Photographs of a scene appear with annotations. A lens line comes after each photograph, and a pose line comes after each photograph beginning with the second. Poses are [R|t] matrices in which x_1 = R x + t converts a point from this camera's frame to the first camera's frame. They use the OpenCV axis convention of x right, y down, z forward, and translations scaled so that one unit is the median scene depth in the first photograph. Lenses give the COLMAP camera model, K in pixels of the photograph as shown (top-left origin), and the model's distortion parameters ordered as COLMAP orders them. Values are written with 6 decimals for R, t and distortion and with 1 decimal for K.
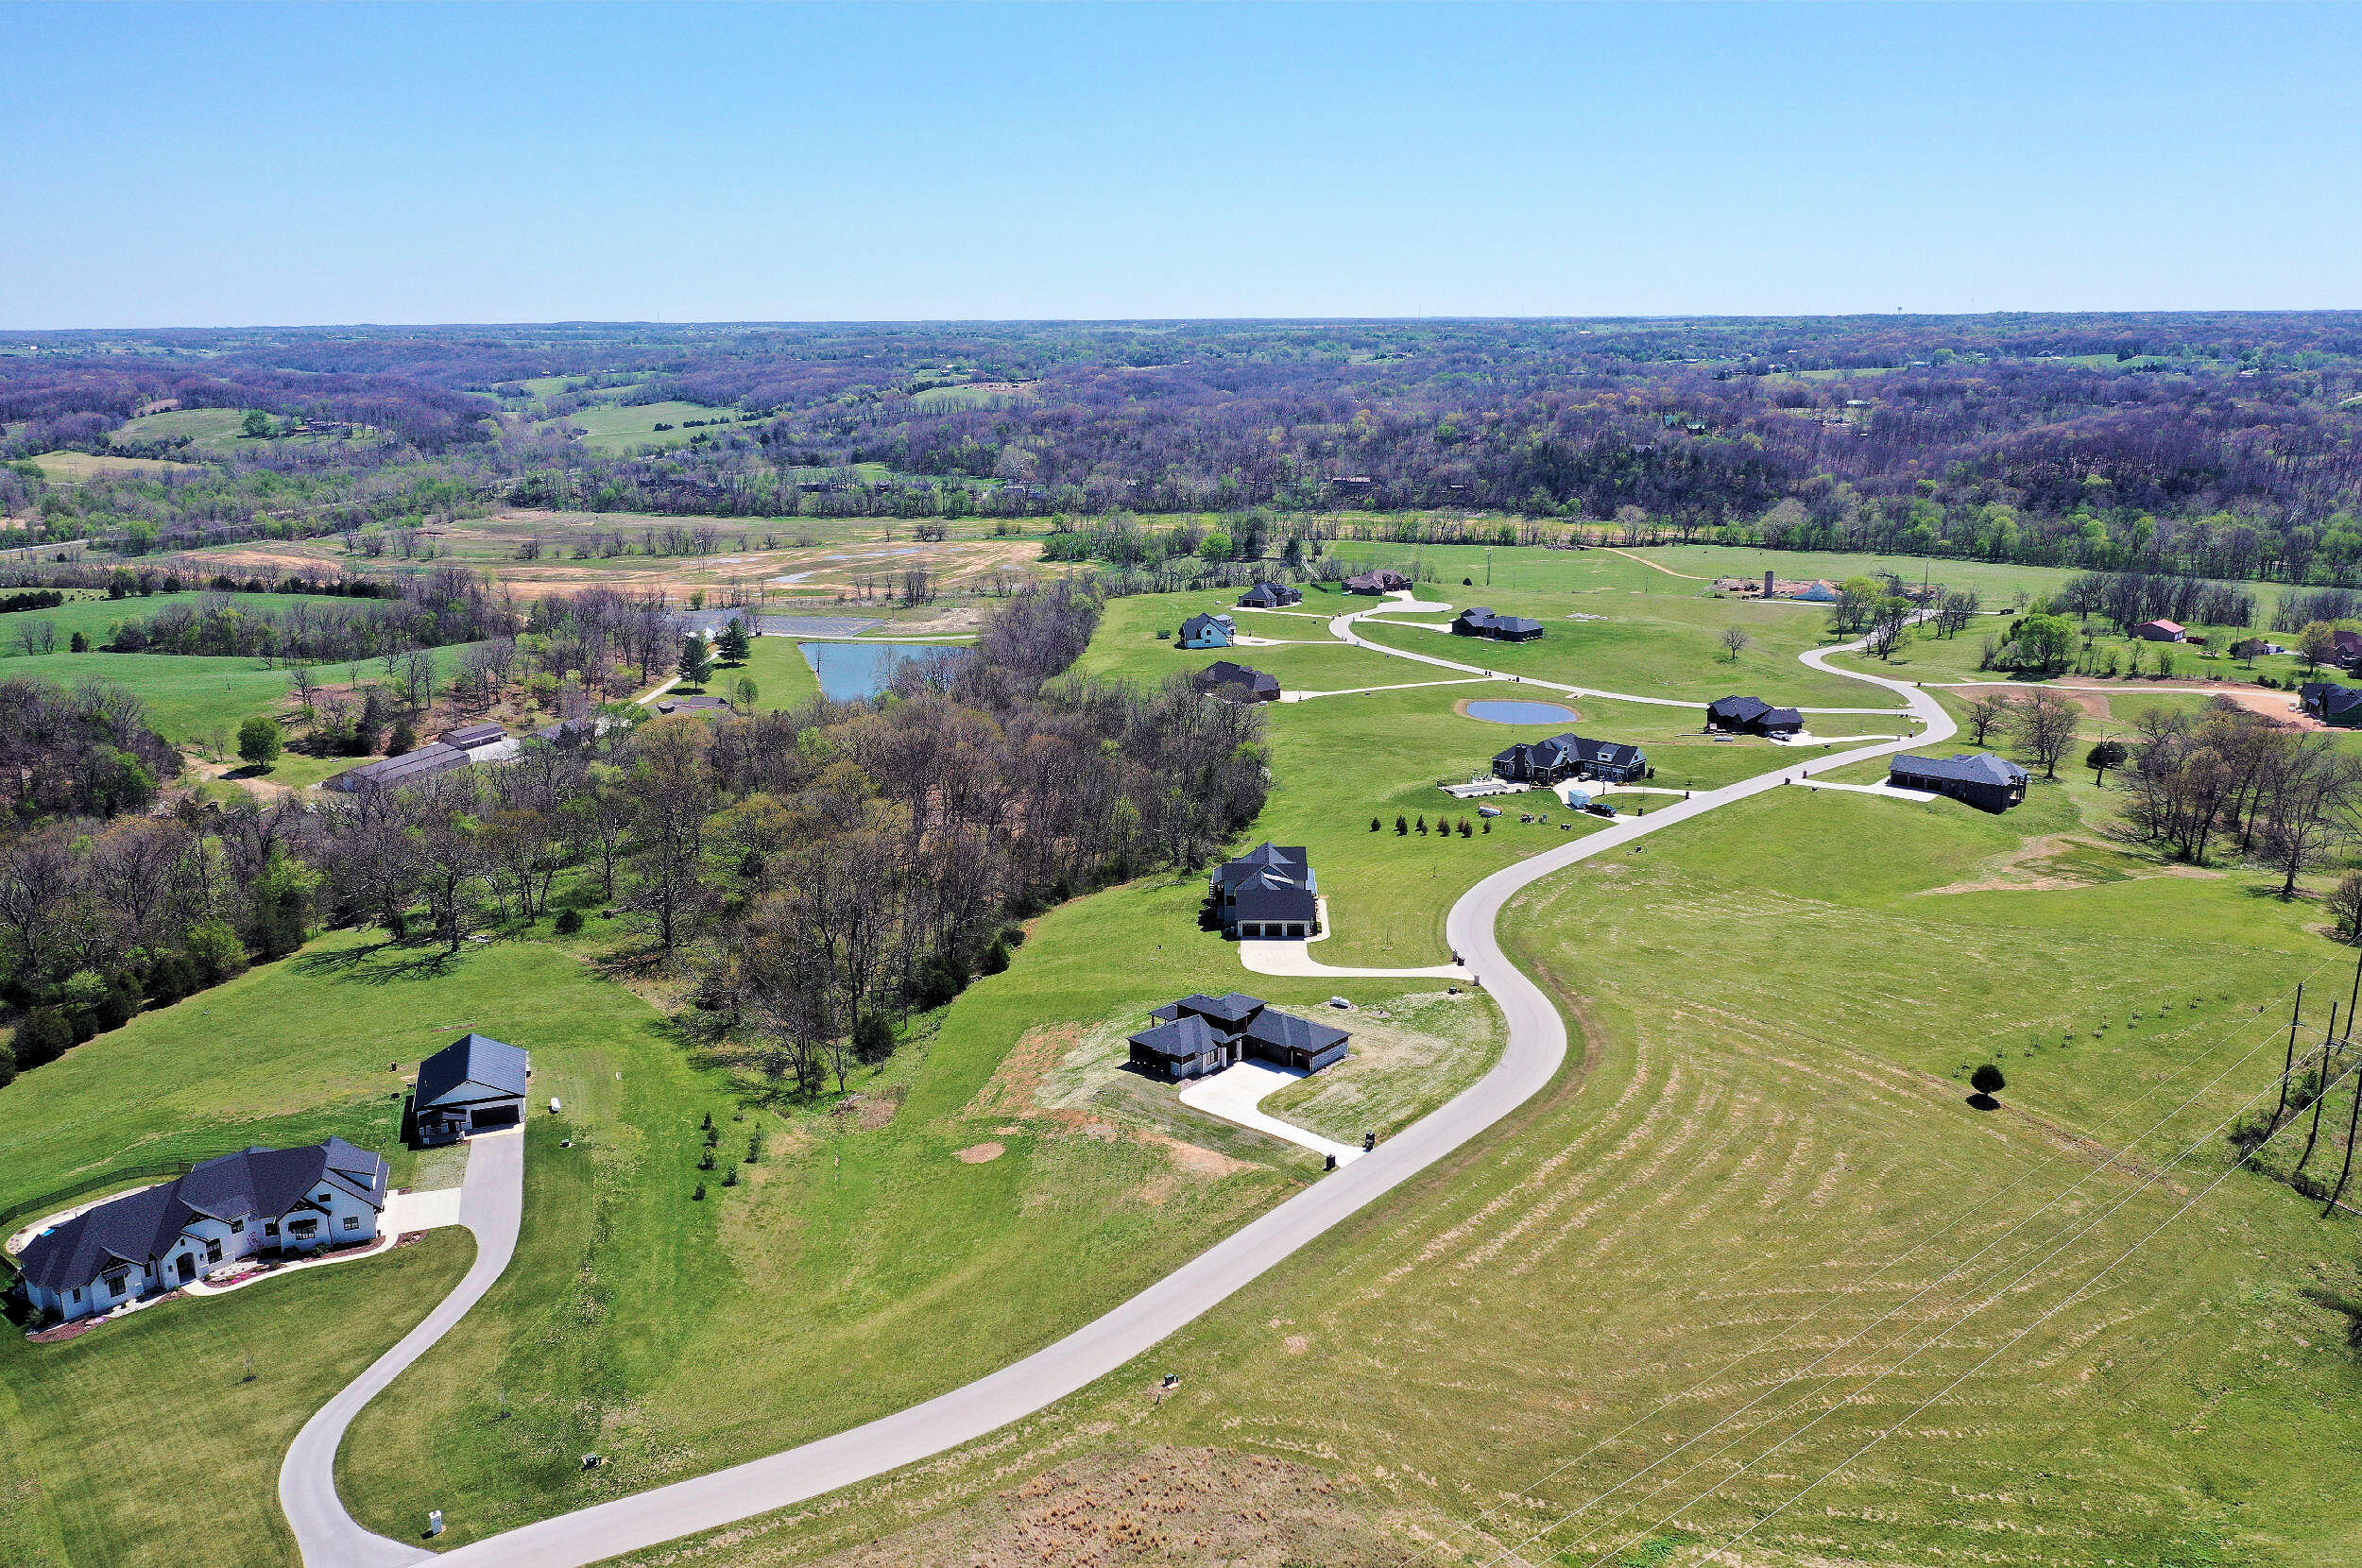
lens RADIAL K [[1872.6, 0, 1178.4], [0, 1872.6, 782.7], [0, 0, 1]] dist [0.002424, 0.010827]
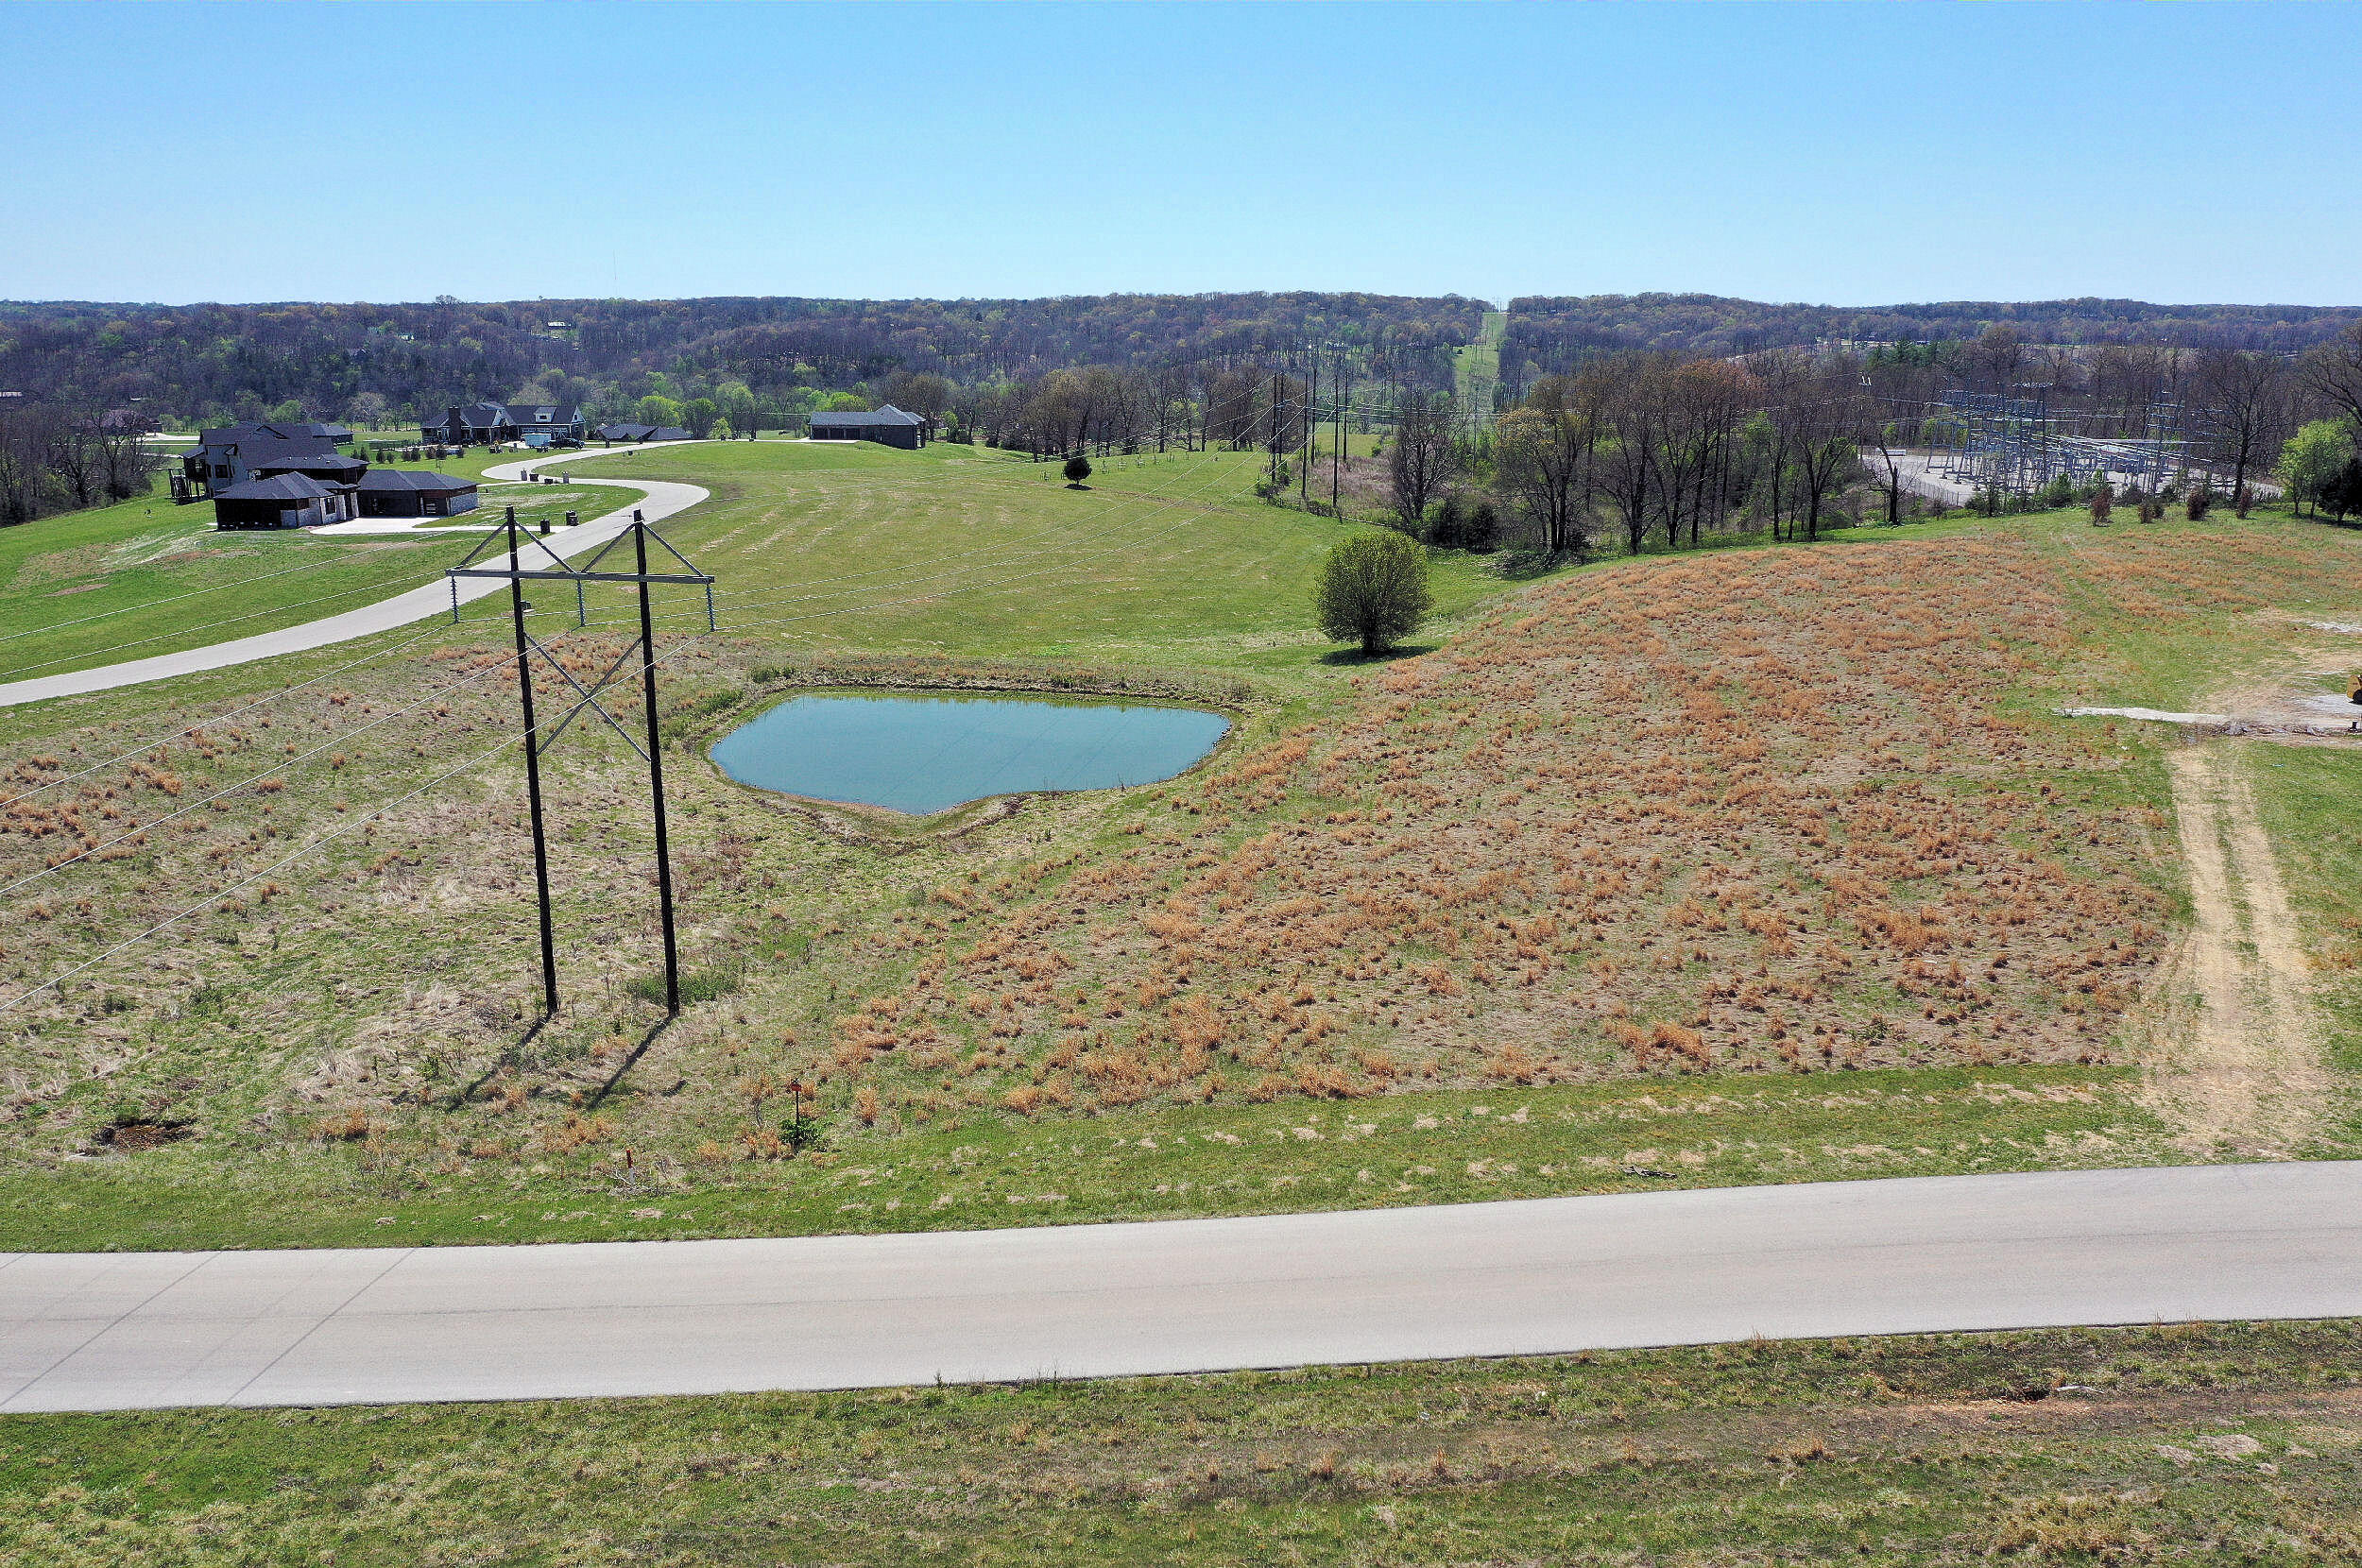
lens RADIAL K [[1872.6, 0, 1181.4], [0, 1872.6, 783.9], [0, 0, 1]] dist [0.002424, 0.010827]
pose [[0.775336, -0.144498, 0.614796, -0.176643], [0.146783, 0.988046, 0.047112, 0.226208], [-0.614255, 0.053714, 0.787278, 0.068131]]
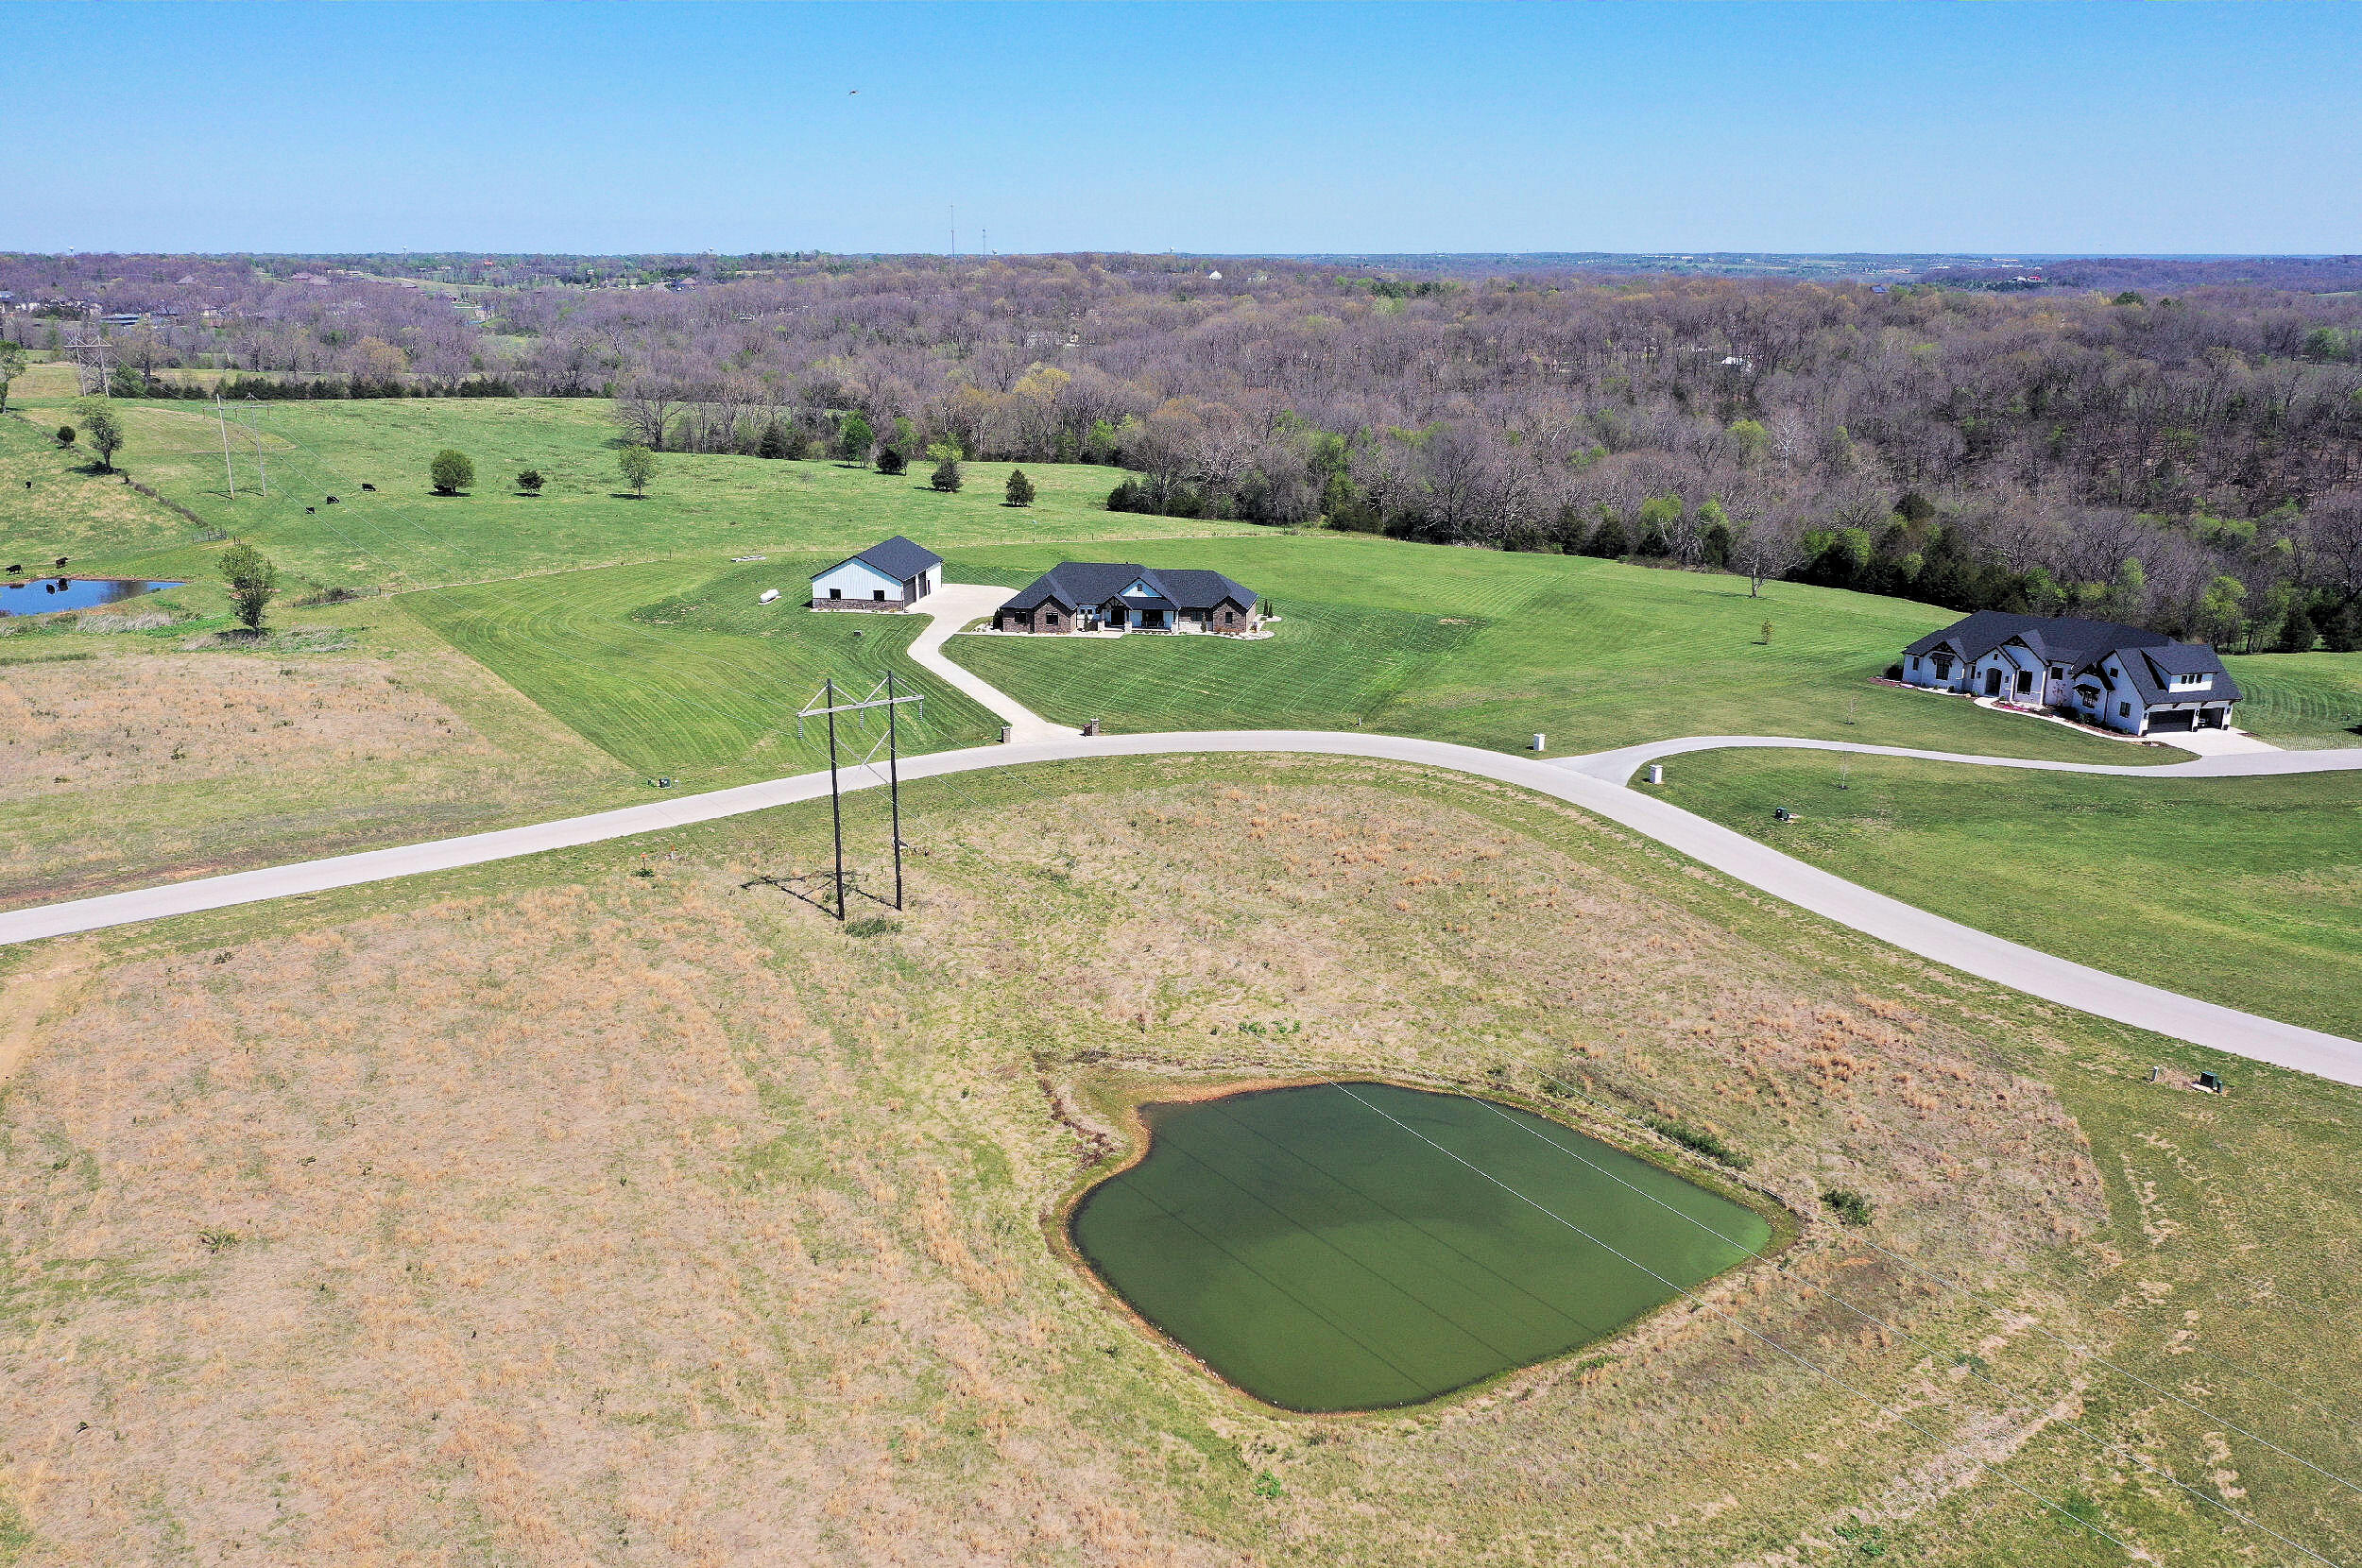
lens RADIAL K [[1872.6, 0, 1183.3], [0, 1872.6, 782.2], [0, 0, 1]] dist [0.002424, 0.010827]
pose [[-0.080378, 0.279684, -0.956722, 0.332647], [-0.241586, 0.925743, 0.290925, 0.070296], [0.967045, 0.254514, -0.006842, 0.360024]]
